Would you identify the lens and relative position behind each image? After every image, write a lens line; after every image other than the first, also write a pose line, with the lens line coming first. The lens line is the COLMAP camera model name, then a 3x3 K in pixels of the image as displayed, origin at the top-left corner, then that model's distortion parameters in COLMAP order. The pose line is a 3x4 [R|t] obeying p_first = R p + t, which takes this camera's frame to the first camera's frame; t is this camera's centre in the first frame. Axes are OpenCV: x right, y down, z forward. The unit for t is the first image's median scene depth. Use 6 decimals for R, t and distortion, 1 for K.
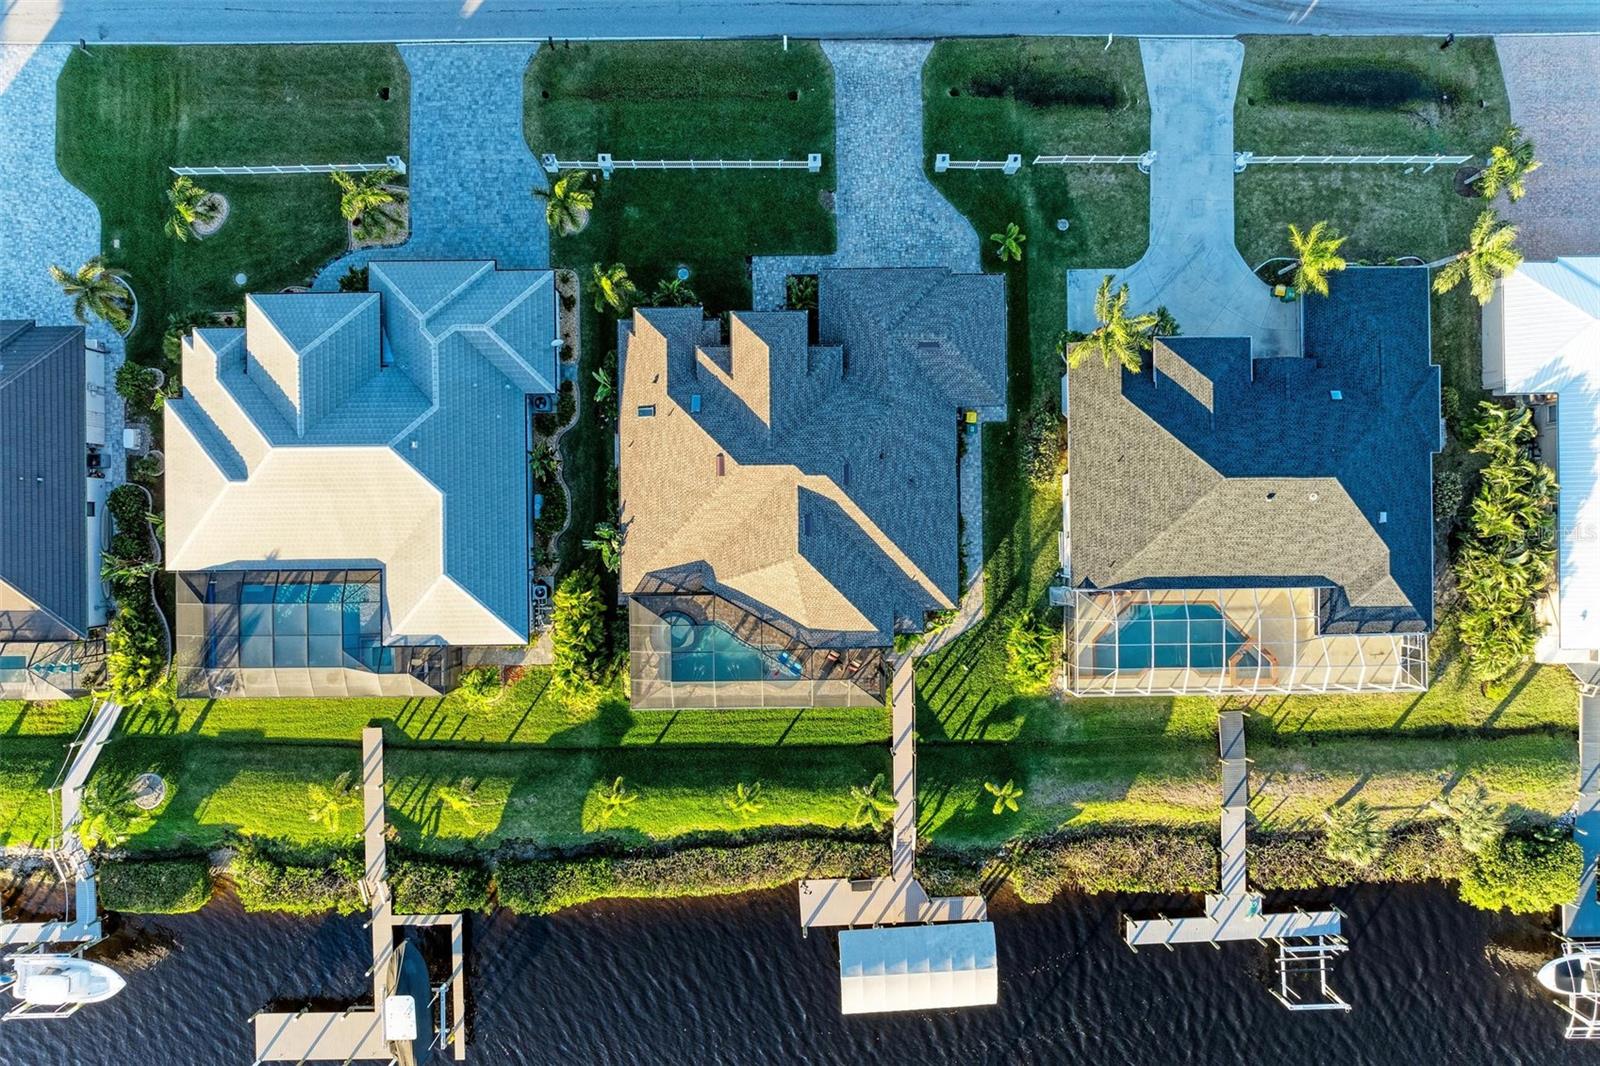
lens RADIAL K [[1098.0, 0, 800.0], [0, 1098.0, 533.0], [0, 0, 1]] dist [-0.013106, -0.004533]
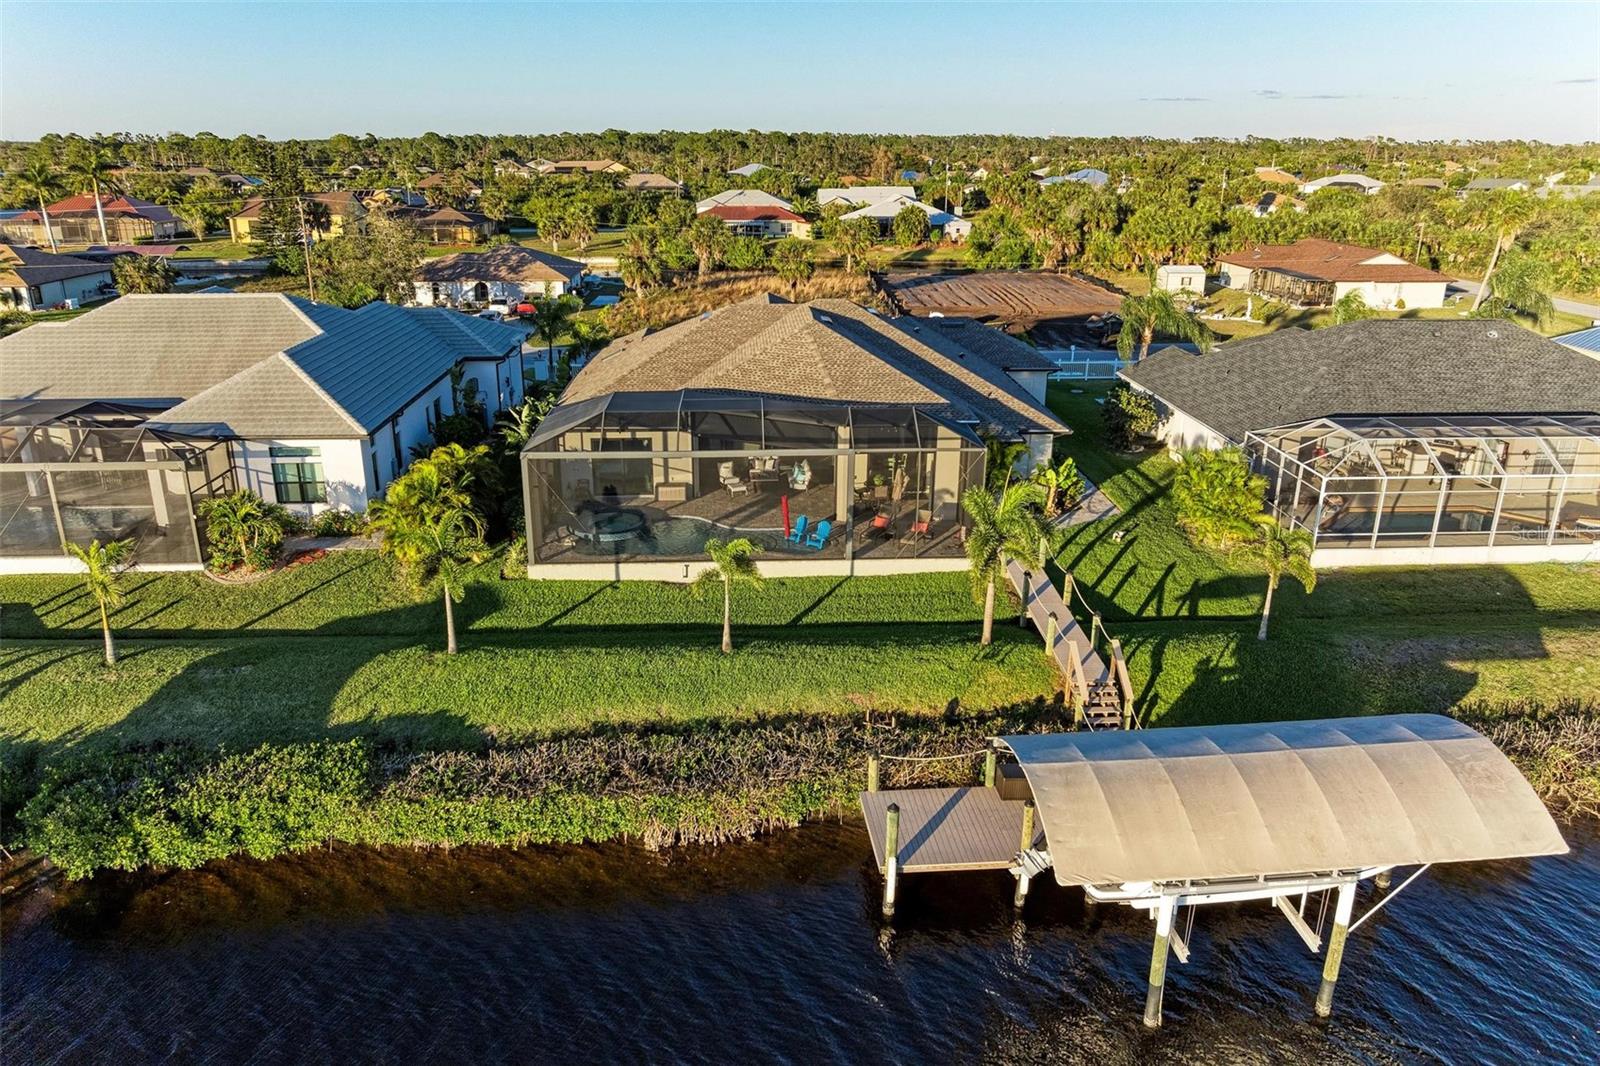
lens RADIAL K [[1107.9, 0, 800.0], [0, 1107.9, 533.0], [0, 0, 1]] dist [-0.026347, -0.000255]
pose [[0.999211, -0.014260, 0.037072, -0.034662], [0.039712, 0.340720, -0.939326, 0.647474], [0.000764, 0.940057, 0.341017, 0.795447]]
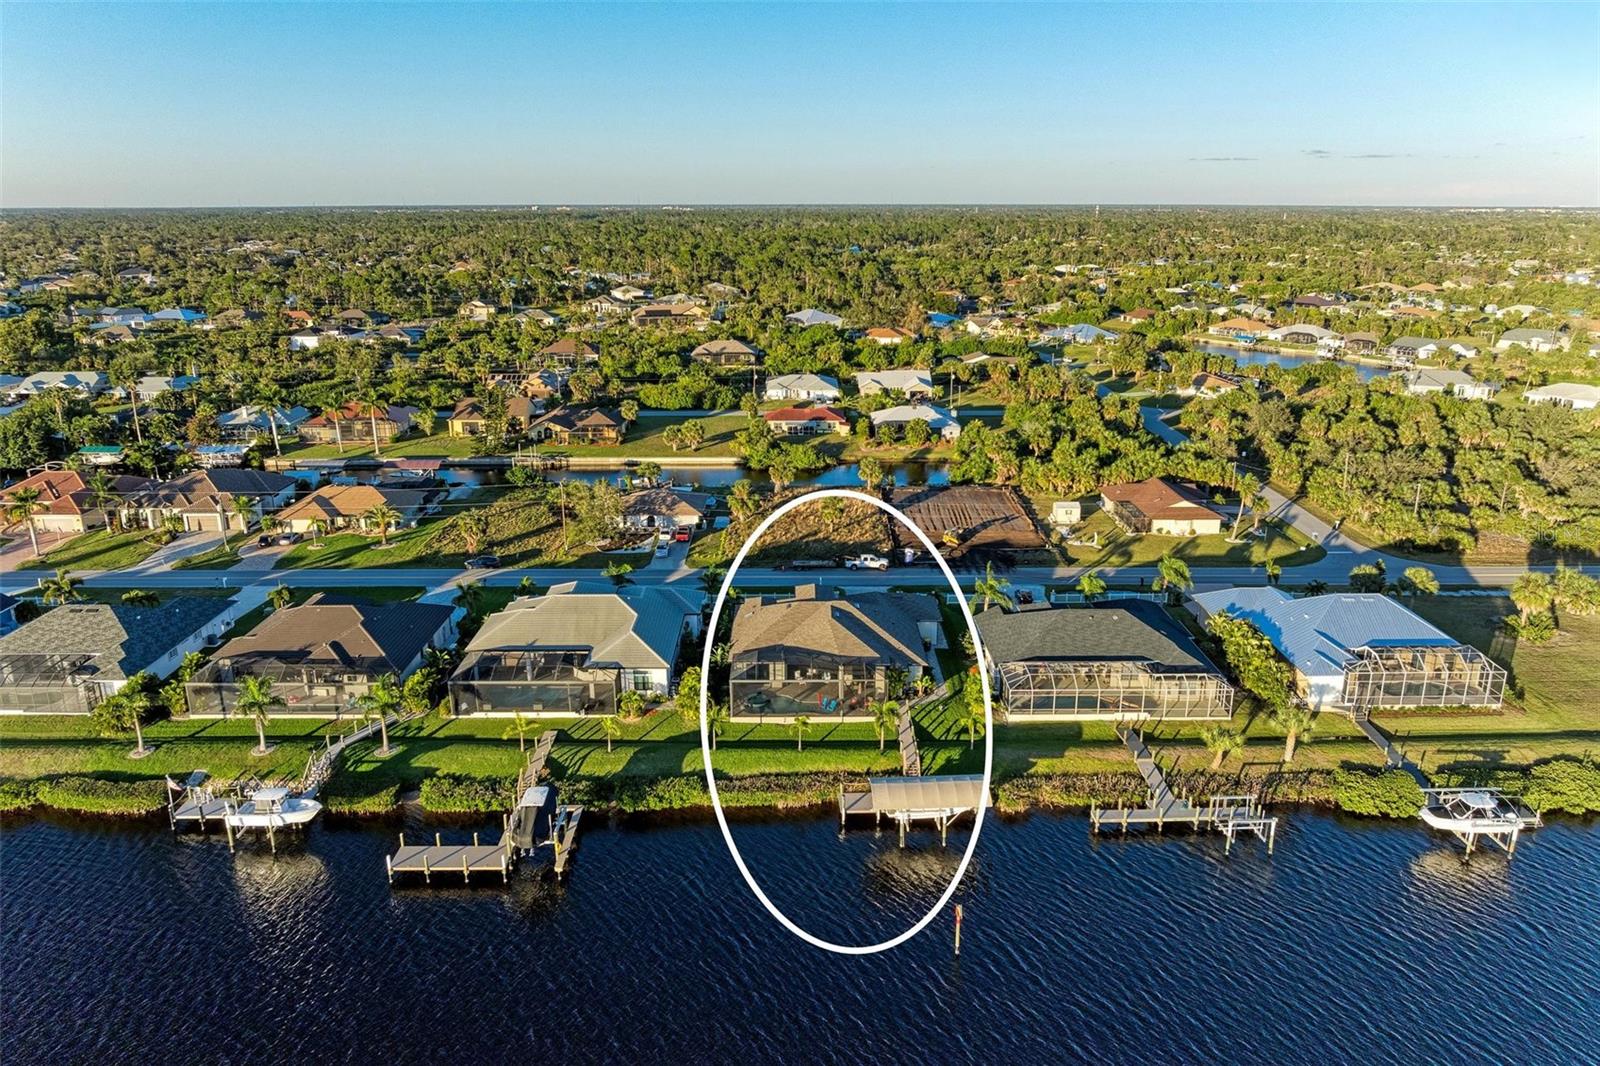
lens RADIAL K [[1098.0, 0, 800.0], [0, 1098.0, 533.0], [0, 0, 1]] dist [-0.013106, -0.004533]
pose [[0.999942, -0.004669, -0.009679, -0.033126], [-0.007883, 0.293547, -0.955912, 1.529054], [0.007304, 0.955933, 0.293493, 0.299880]]
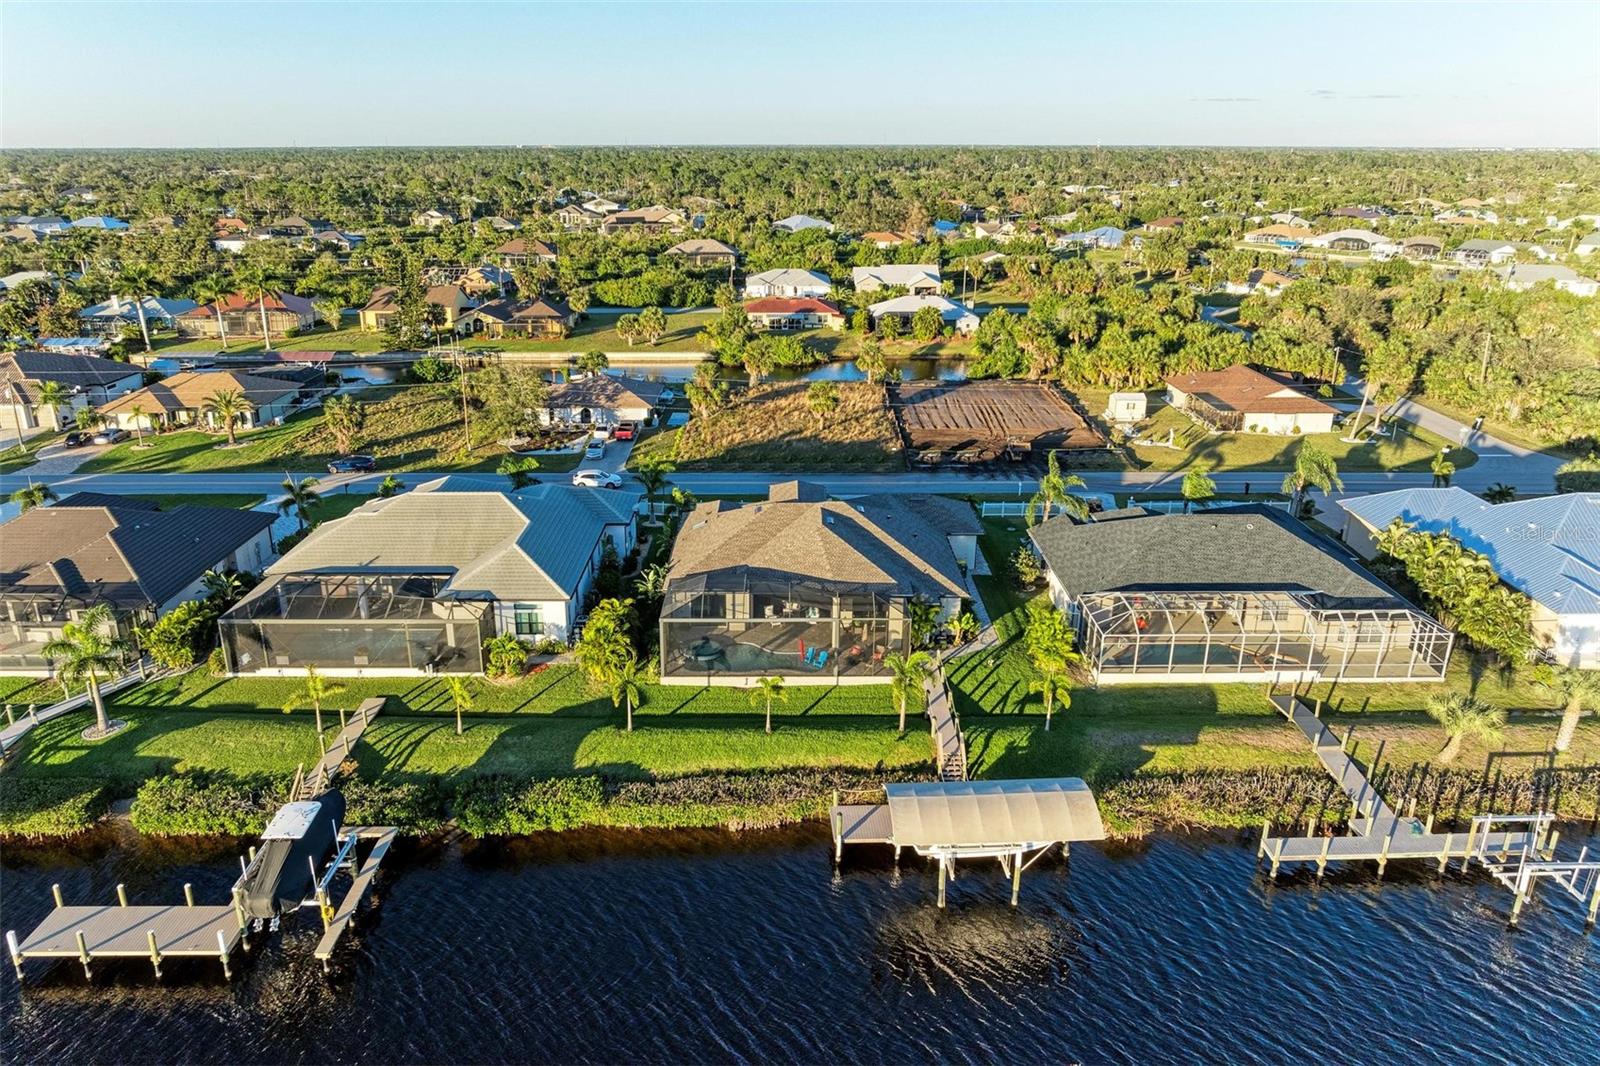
lens RADIAL K [[1108.0, 0, 790.9], [0, 1108.0, 525.2], [0, 0, 1]] dist [-0.017188, -0.004723]
pose [[0.999949, -0.002508, -0.009754, -0.020965], [-0.008367, 0.332181, -0.943179, 1.024593], [0.005606, 0.943212, 0.332143, 0.540813]]
